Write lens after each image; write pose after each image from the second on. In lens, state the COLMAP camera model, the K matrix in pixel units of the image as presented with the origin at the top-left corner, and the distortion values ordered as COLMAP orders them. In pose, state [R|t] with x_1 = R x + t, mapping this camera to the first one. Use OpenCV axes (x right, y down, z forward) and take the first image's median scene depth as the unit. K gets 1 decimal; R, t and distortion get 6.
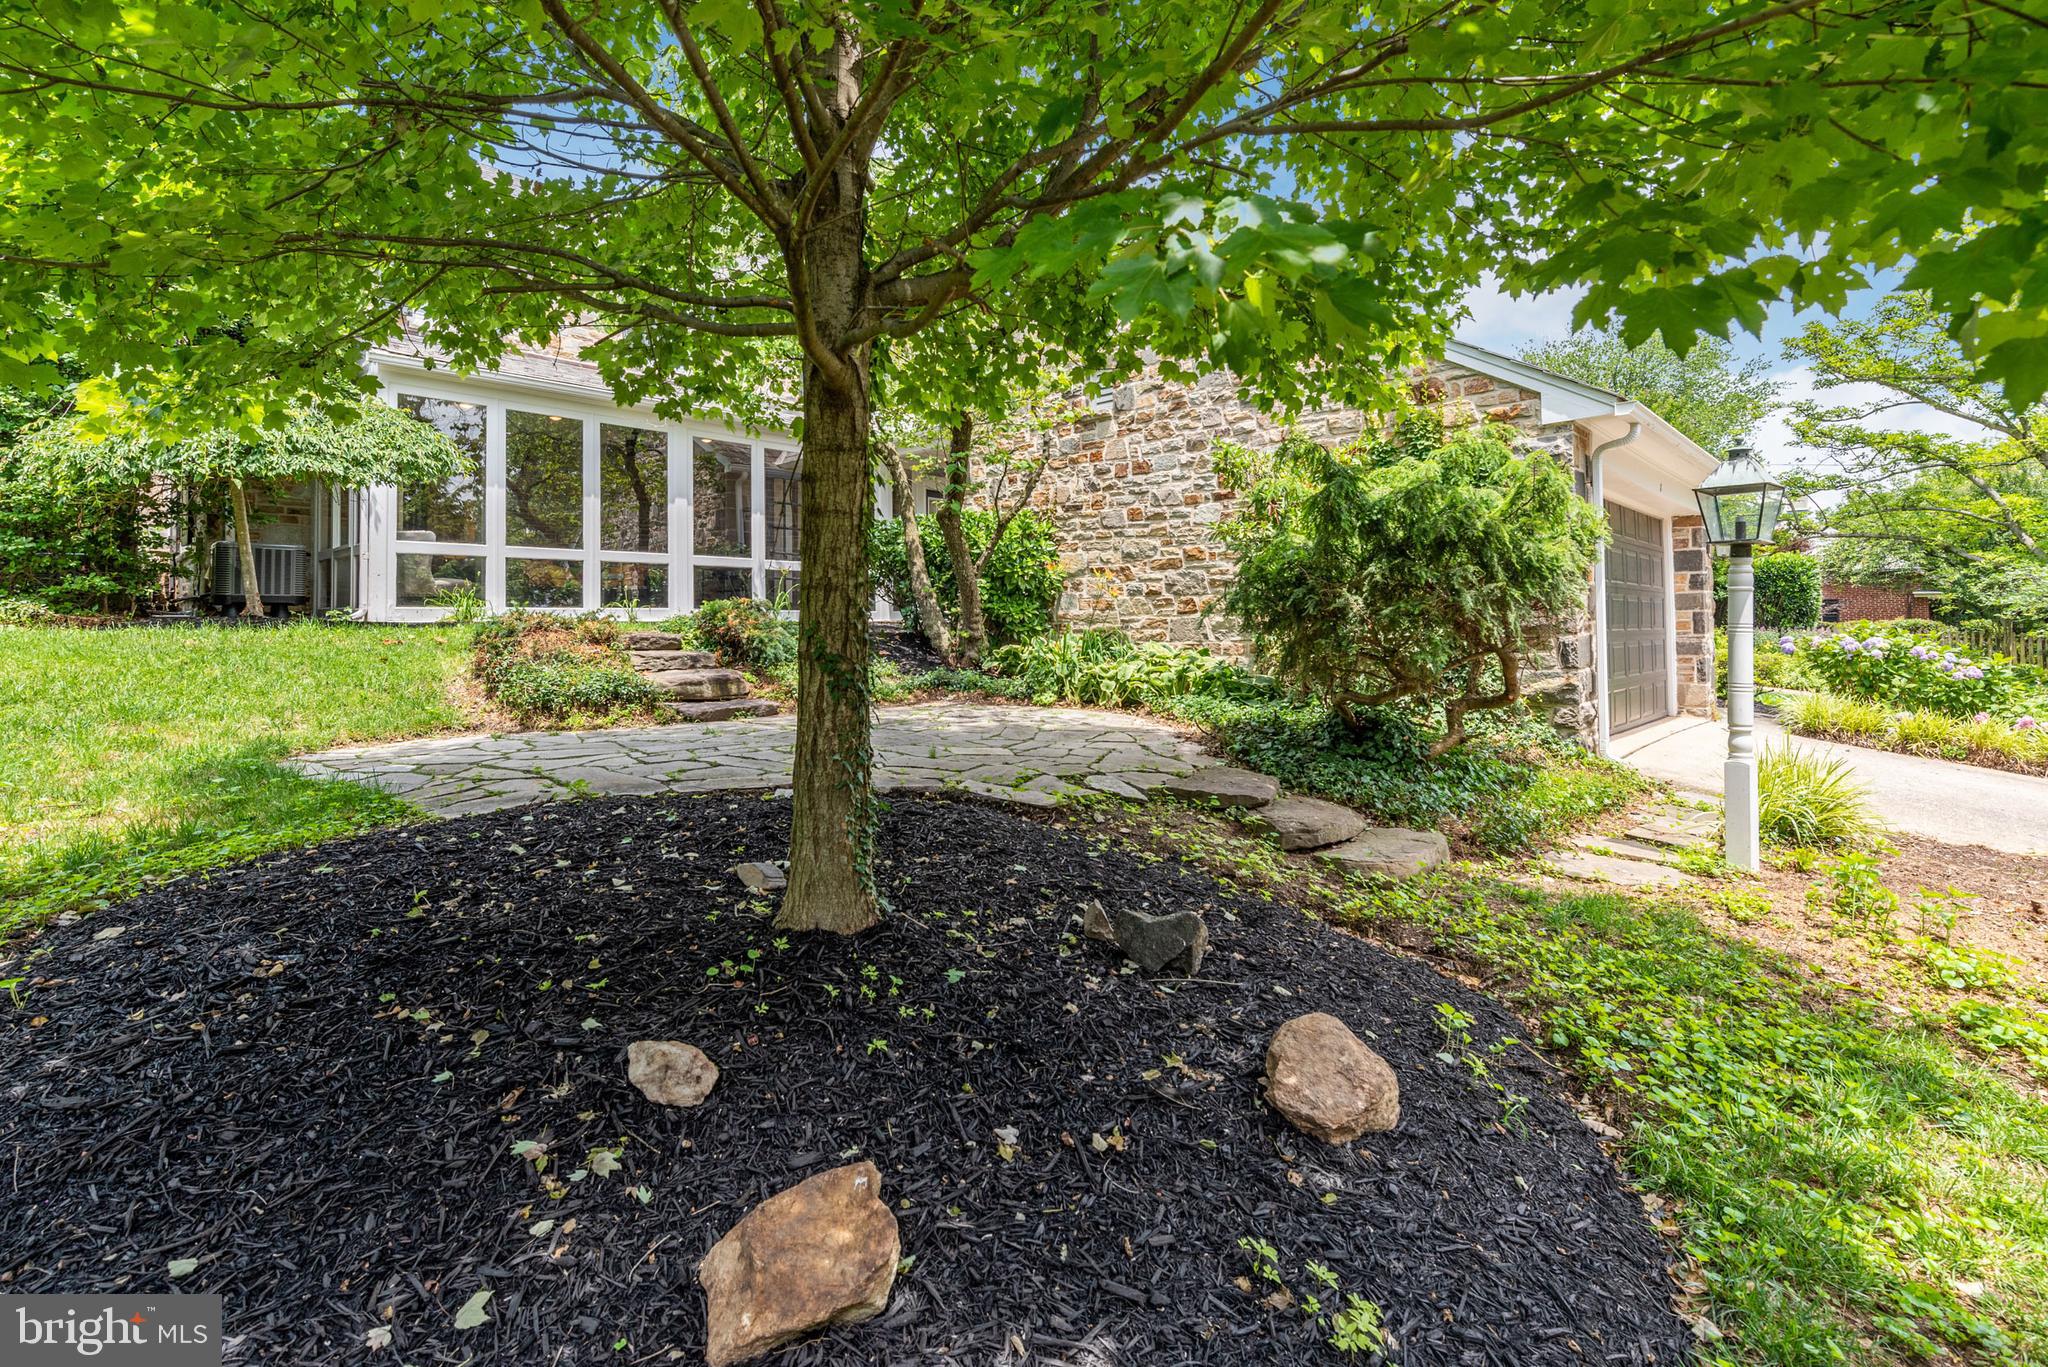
lens RADIAL K [[966.3, 0, 1024.0], [0, 966.3, 585.3], [0, 0, 1]] dist [-0.000662, 0.000027]
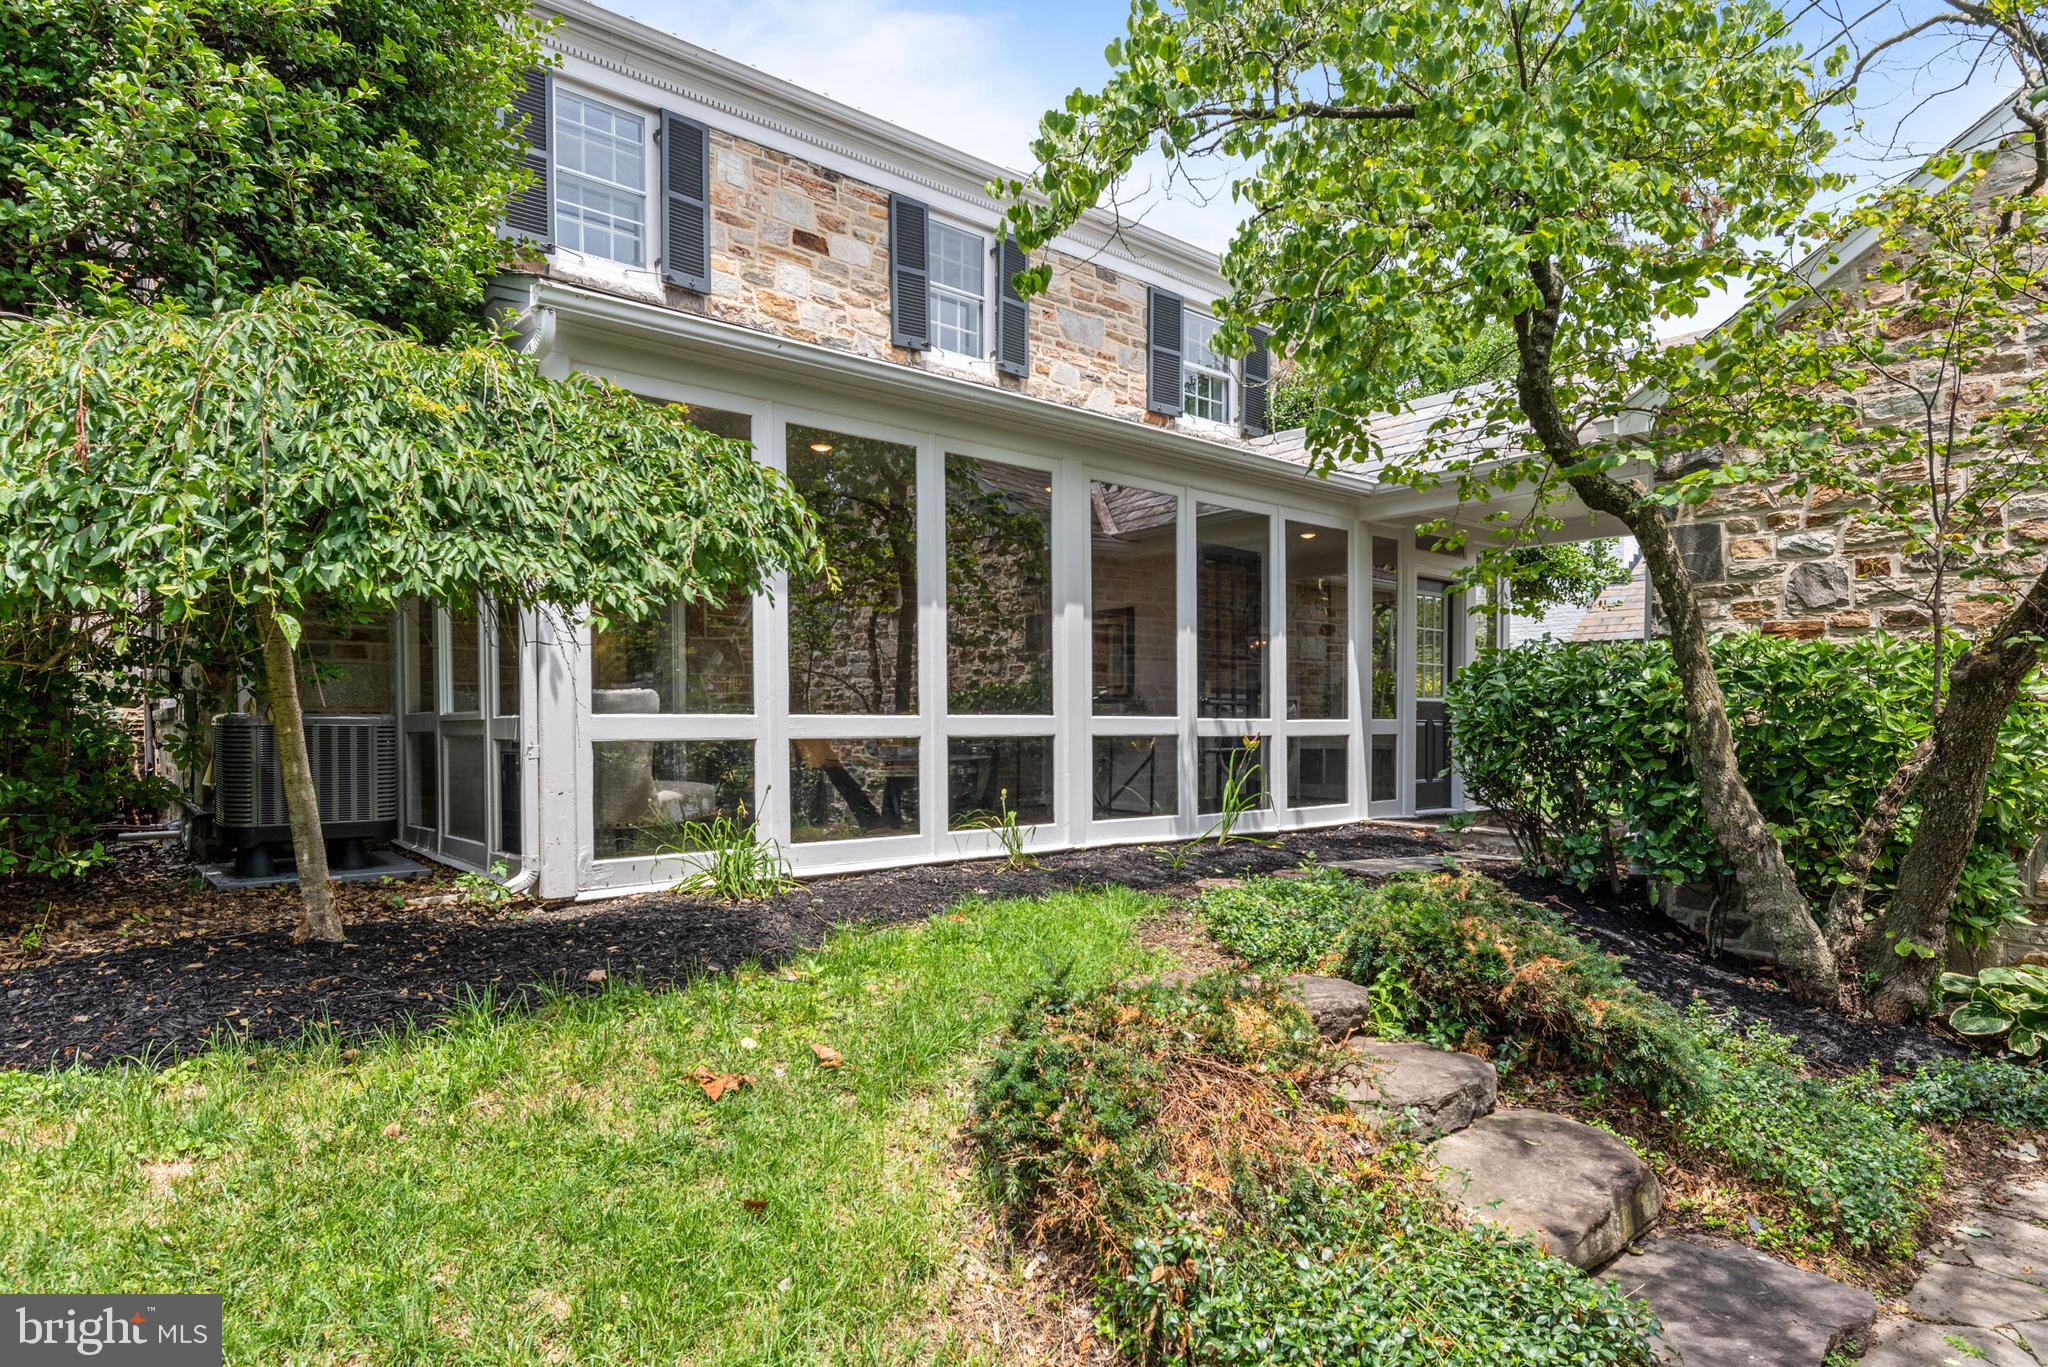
lens RADIAL K [[1156.0, 0, 1024.6], [0, 1156.0, 696.1], [0, 0, 1]] dist [0.000654, -0.000382]
pose [[0.995869, 0.000151, -0.090803, -0.394715], [0.001466, 0.999842, 0.017737, -0.064722], [0.090791, -0.017797, 0.995711, 0.471353]]
